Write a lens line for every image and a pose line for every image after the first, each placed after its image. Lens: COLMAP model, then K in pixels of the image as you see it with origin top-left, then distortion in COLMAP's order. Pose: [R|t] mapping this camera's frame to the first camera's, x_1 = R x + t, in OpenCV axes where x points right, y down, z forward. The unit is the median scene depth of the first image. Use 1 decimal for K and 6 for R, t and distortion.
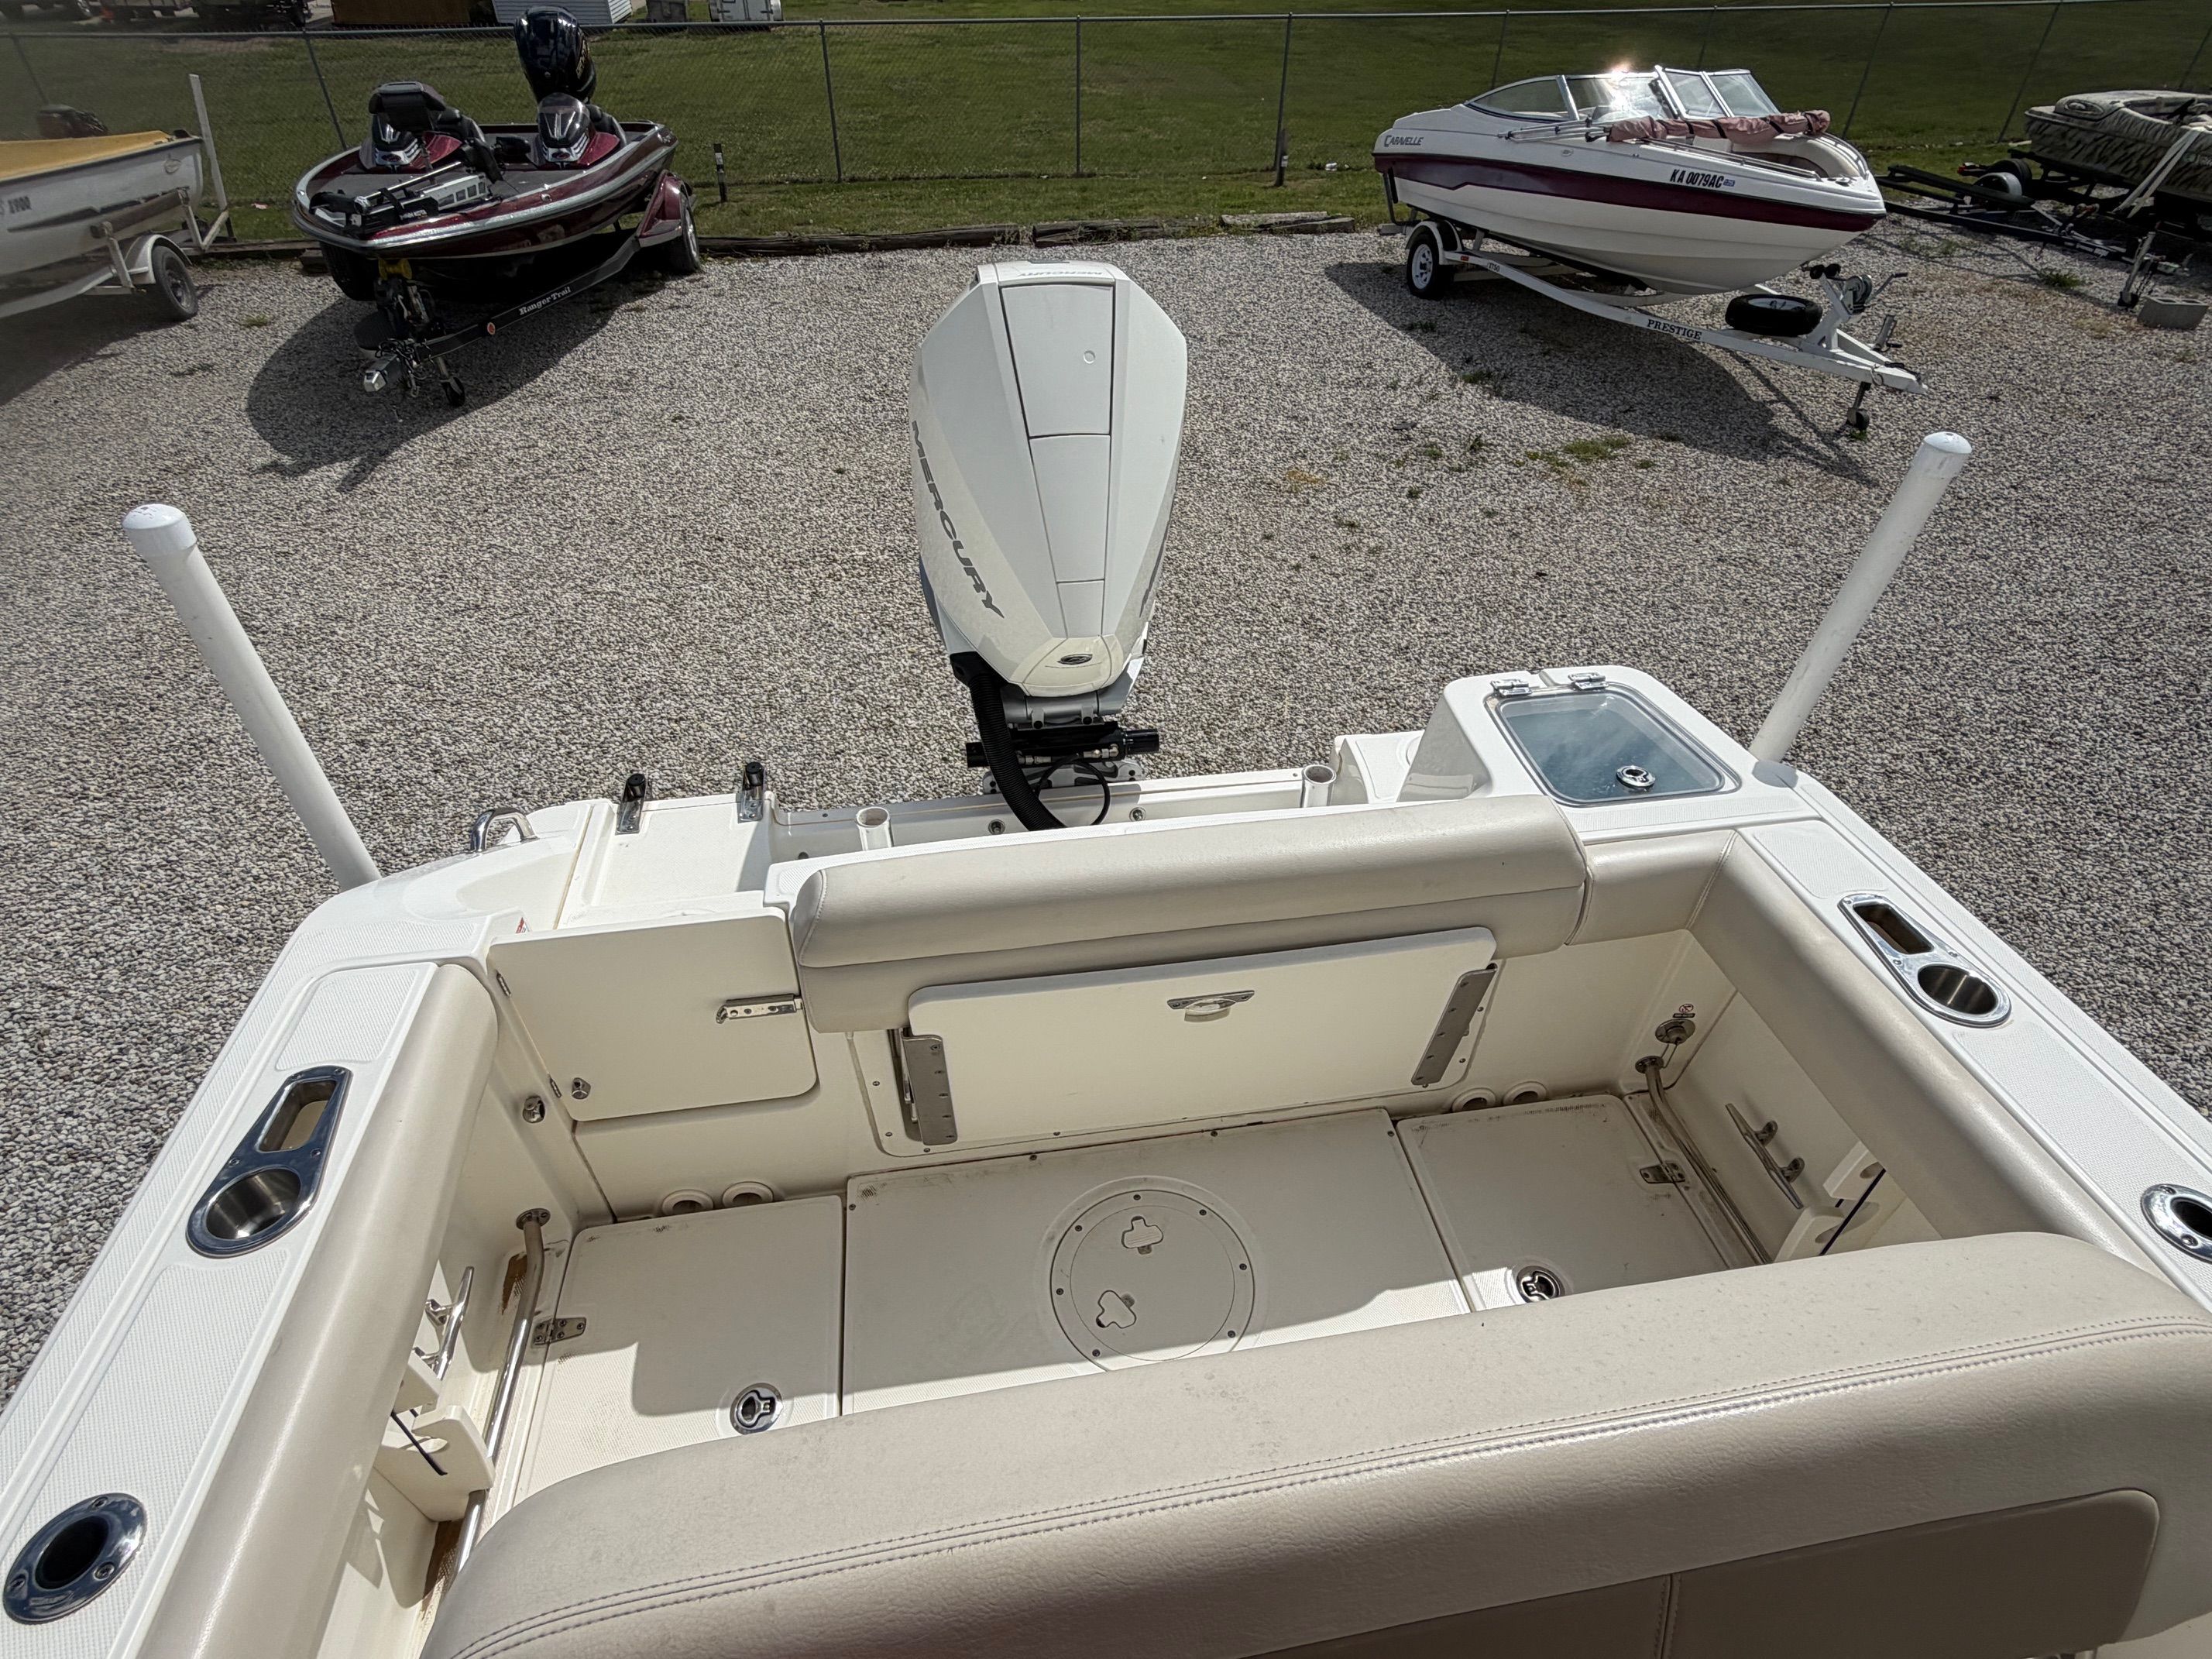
lens RADIAL K [[1093.7, 0, 1108.2], [0, 1093.7, 828.4], [0, 0, 1]] dist [0.002107, 0.001176]
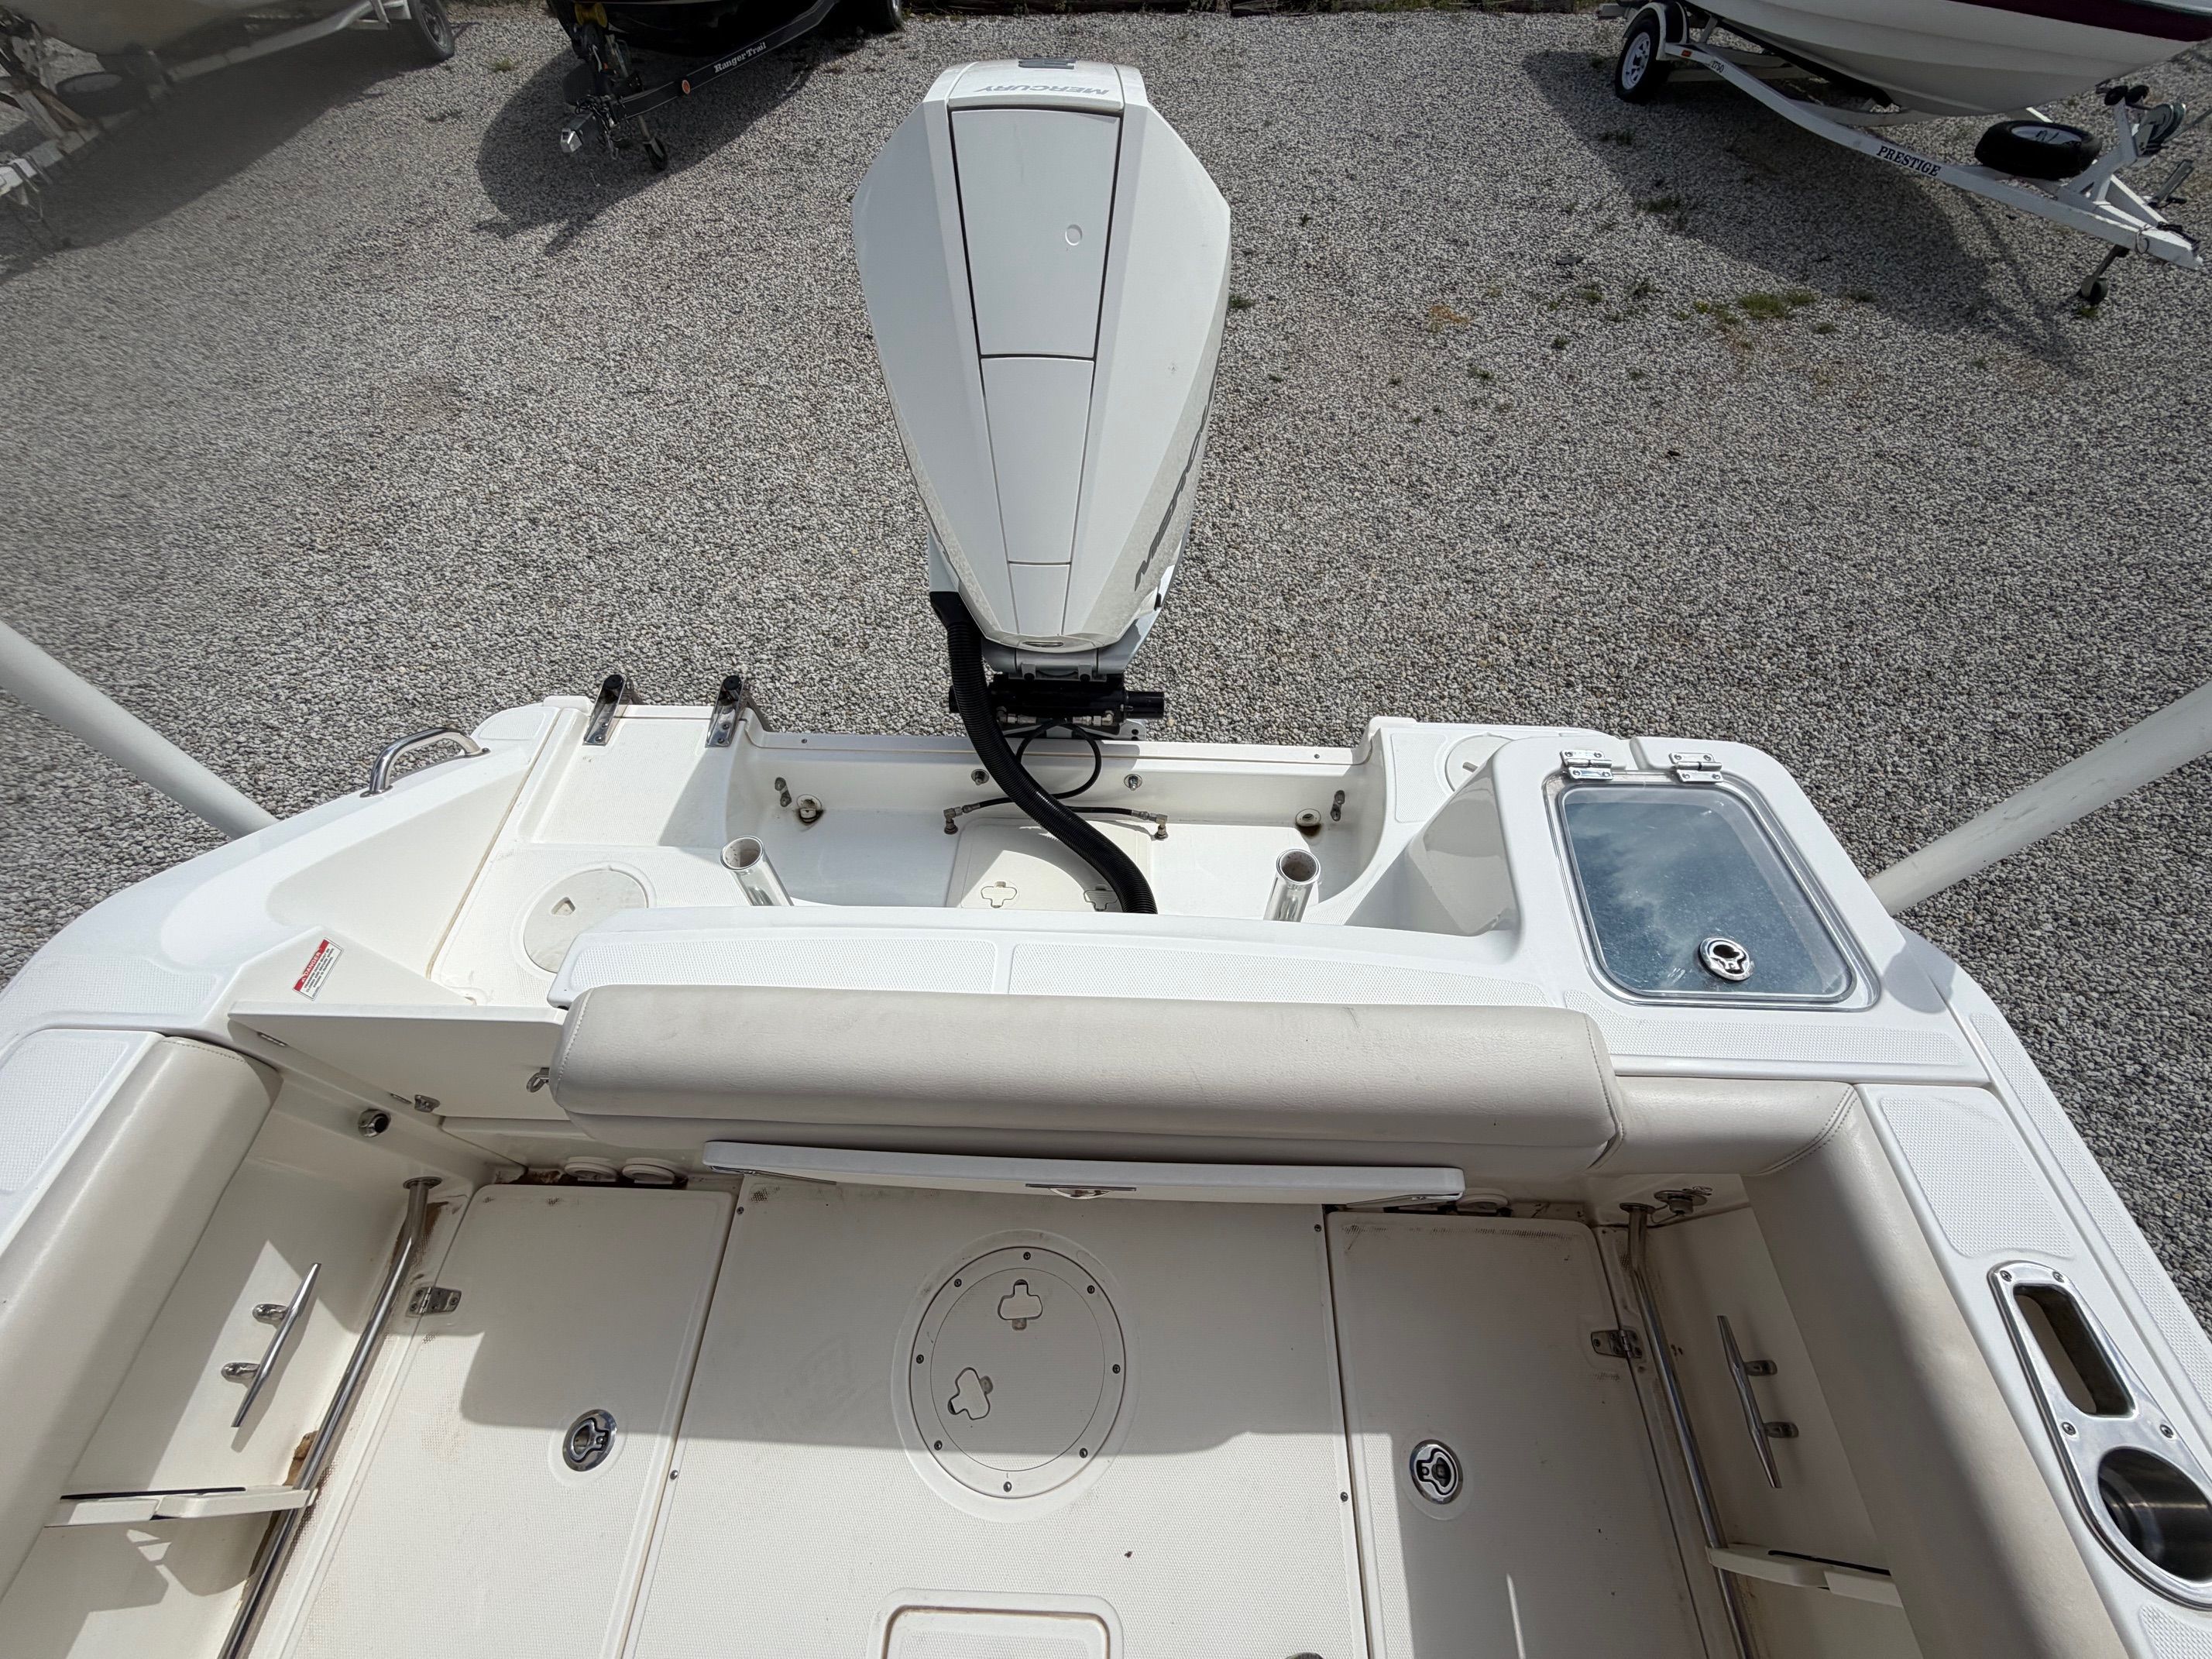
lens RADIAL K [[868.2, 0, 1104.6], [0, 868.2, 829.7], [0, 0, 1]] dist [0.000183, 0.000737]
pose [[0.983035, 0.148587, -0.107540, 0.041956], [-0.114967, 0.955987, 0.269946, -0.079722], [0.142917, -0.253002, 0.956851, 0.137461]]
